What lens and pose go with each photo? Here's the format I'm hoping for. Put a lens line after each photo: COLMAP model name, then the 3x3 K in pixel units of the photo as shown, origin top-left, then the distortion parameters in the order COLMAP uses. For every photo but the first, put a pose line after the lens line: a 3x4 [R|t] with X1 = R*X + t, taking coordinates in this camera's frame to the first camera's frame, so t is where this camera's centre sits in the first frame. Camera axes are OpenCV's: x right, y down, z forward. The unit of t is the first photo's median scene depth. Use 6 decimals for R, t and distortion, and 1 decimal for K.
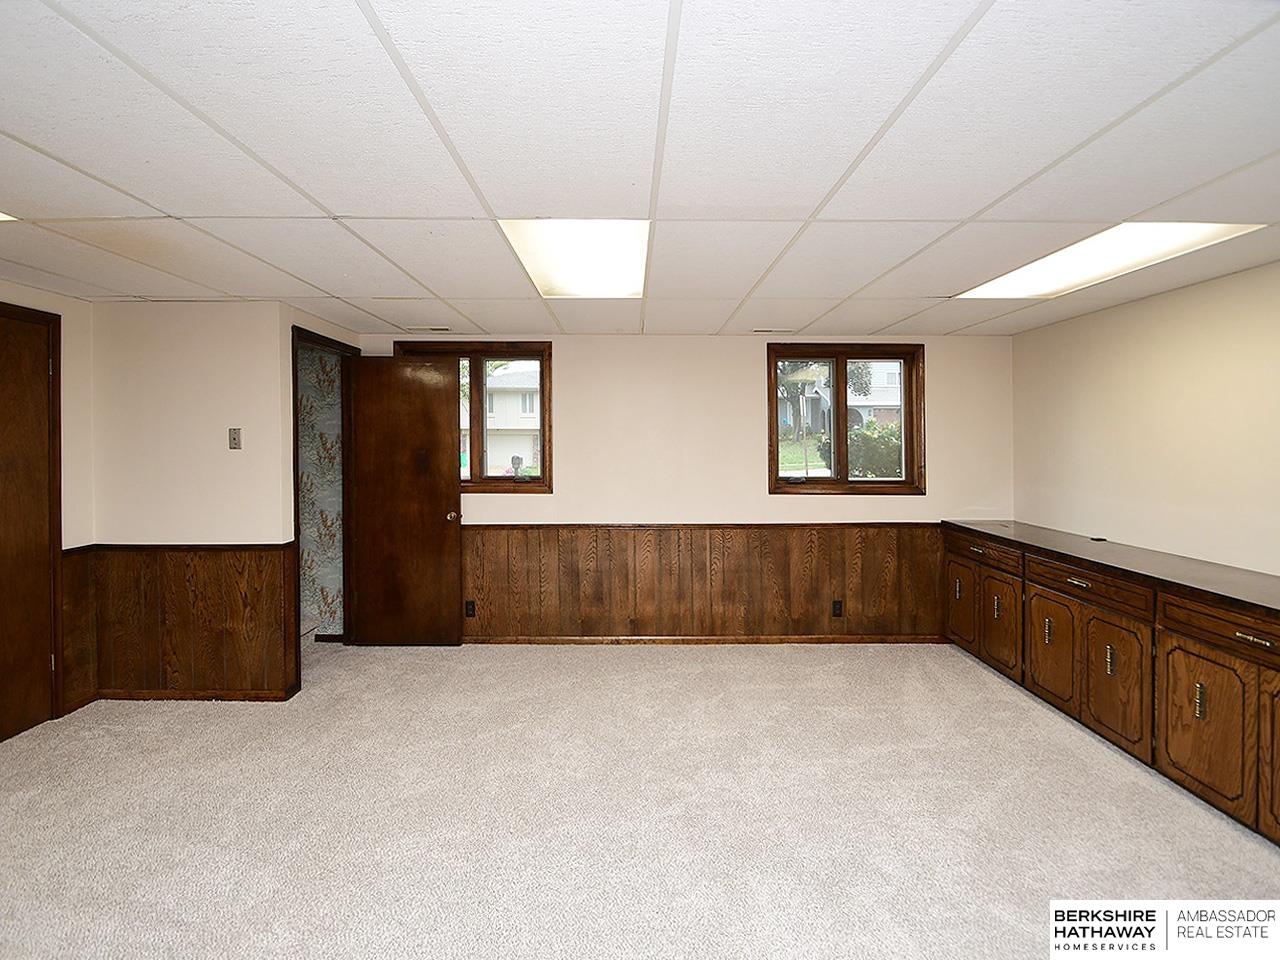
lens RADIAL K [[559.5, 0, 583.5], [0, 559.5, 452.1], [0, 0, 1]] dist [0.000878, -0.006448]
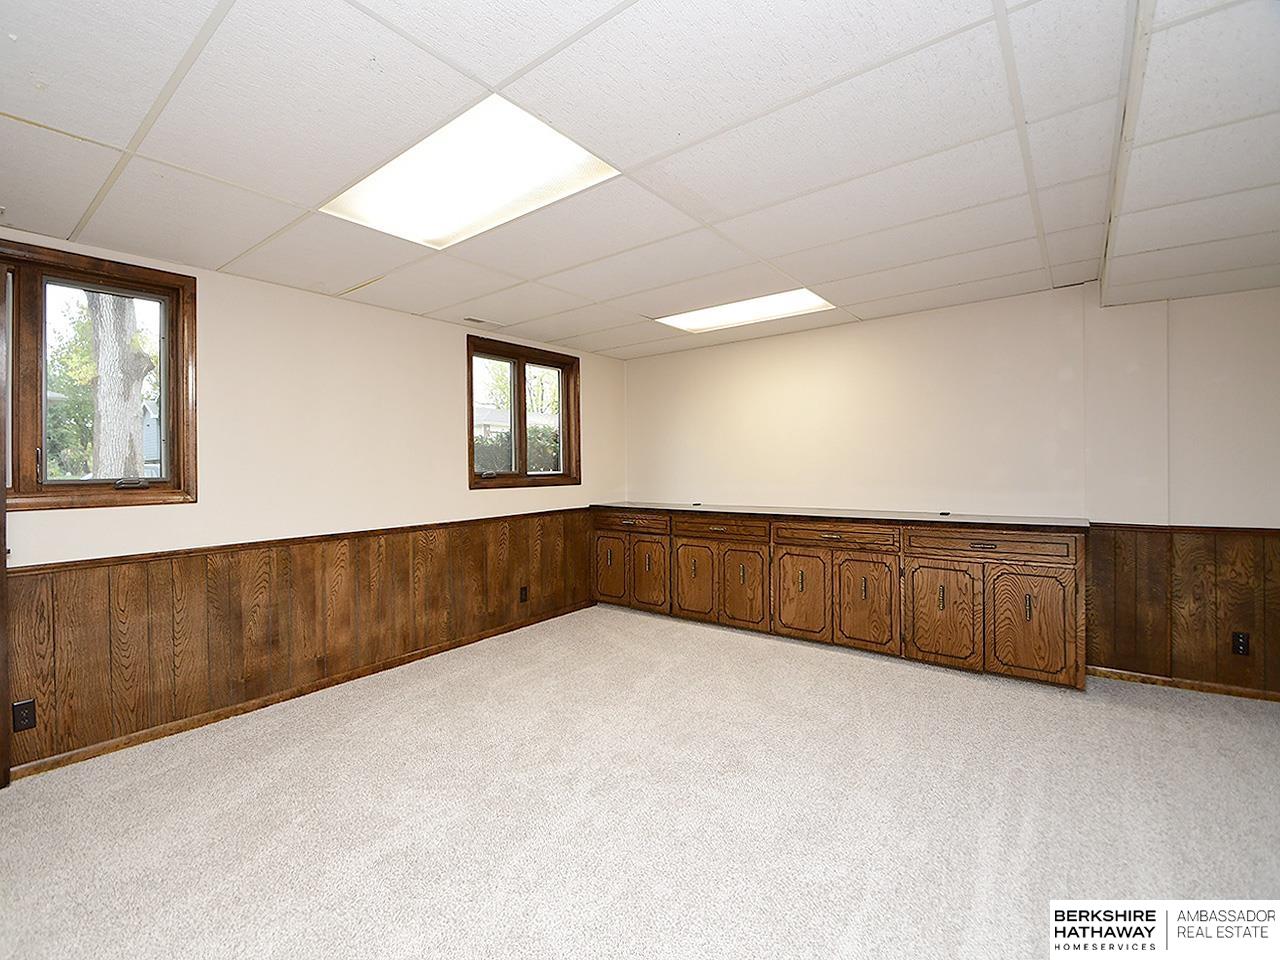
lens RADIAL K [[582.1, 0, 620.2], [0, 582.1, 474.4], [0, 0, 1]] dist [0.002945, -0.014391]
pose [[0.602258, -0.016007, 0.798141, -0.321194], [0.023446, 0.999722, 0.002359, 0.052991], [-0.797957, 0.017293, 0.602466, 0.180274]]
